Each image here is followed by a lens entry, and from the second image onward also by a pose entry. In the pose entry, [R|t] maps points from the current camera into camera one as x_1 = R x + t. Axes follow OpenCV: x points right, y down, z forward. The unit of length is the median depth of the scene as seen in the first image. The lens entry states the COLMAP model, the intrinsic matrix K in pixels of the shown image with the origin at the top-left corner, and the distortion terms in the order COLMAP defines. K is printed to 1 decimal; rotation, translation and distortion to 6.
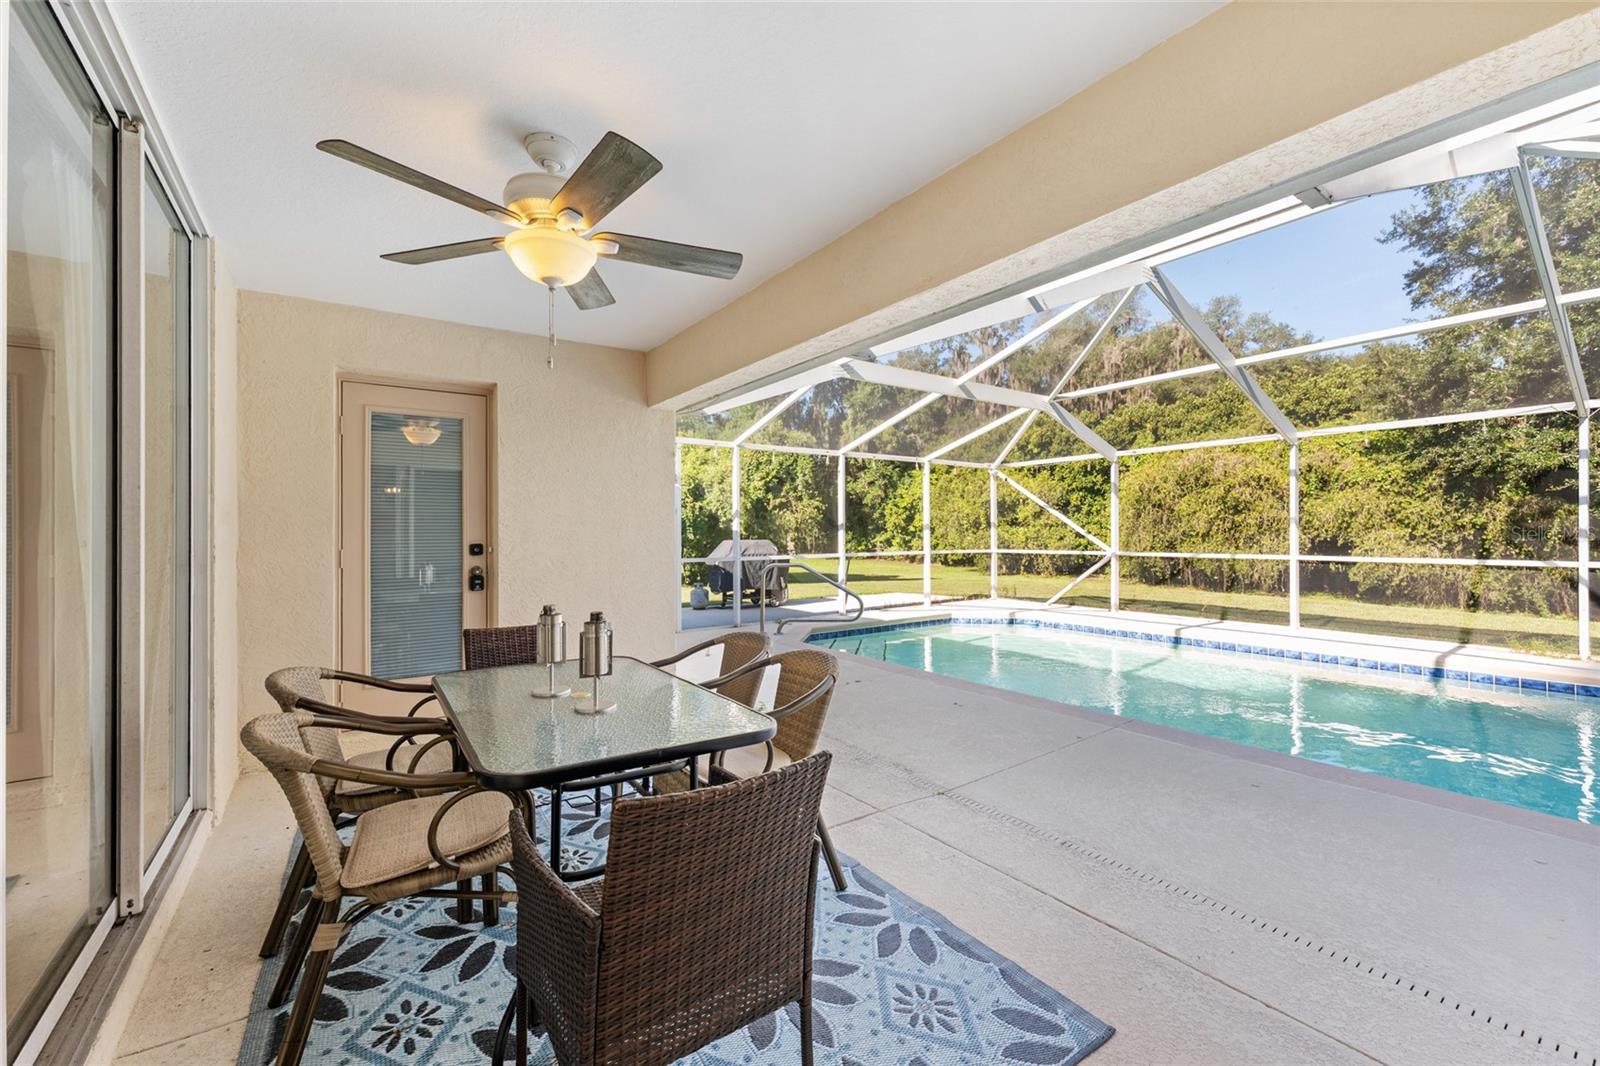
lens RADIAL K [[655.4, 0, 797.6], [0, 655.4, 531.2], [0, 0, 1]] dist [-0.000572, -0.000285]
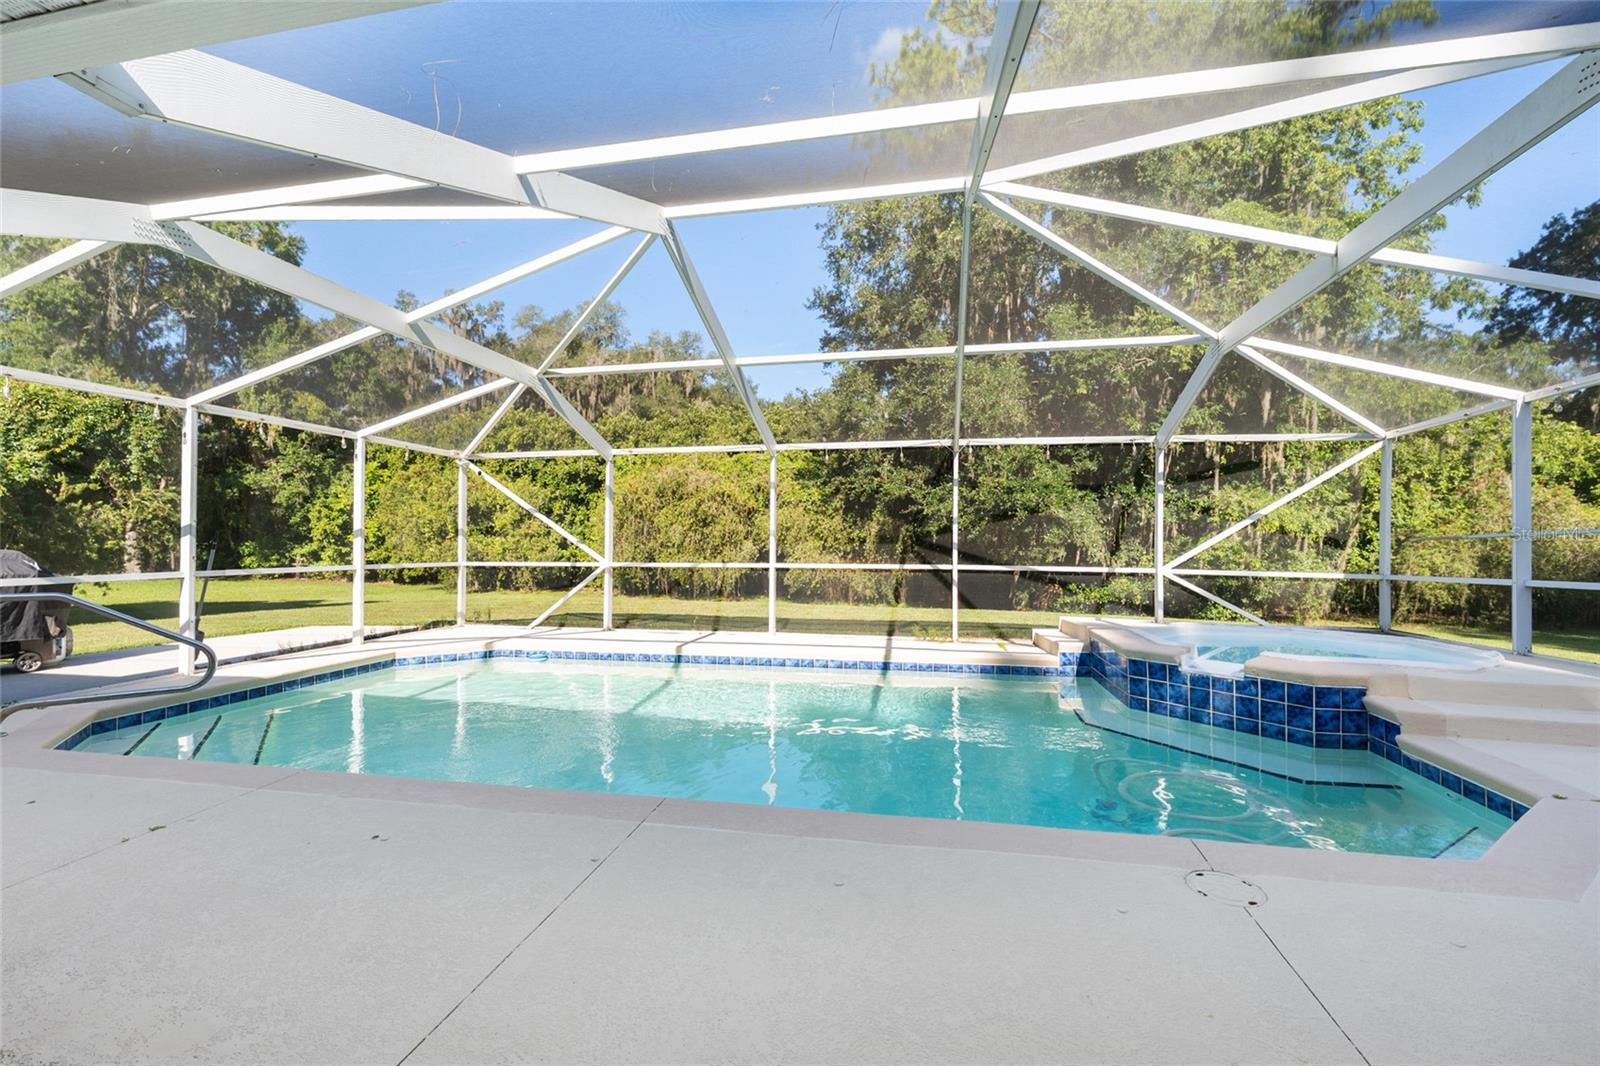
lens RADIAL K [[655.4, 0, 797.6], [0, 655.4, 531.2], [0, 0, 1]] dist [-0.000572, -0.000285]
pose [[0.725398, 0.018956, 0.688069, 0.041921], [-0.005248, 0.999744, -0.022010, 0.005087], [-0.688310, 0.012355, 0.725312, 0.127487]]
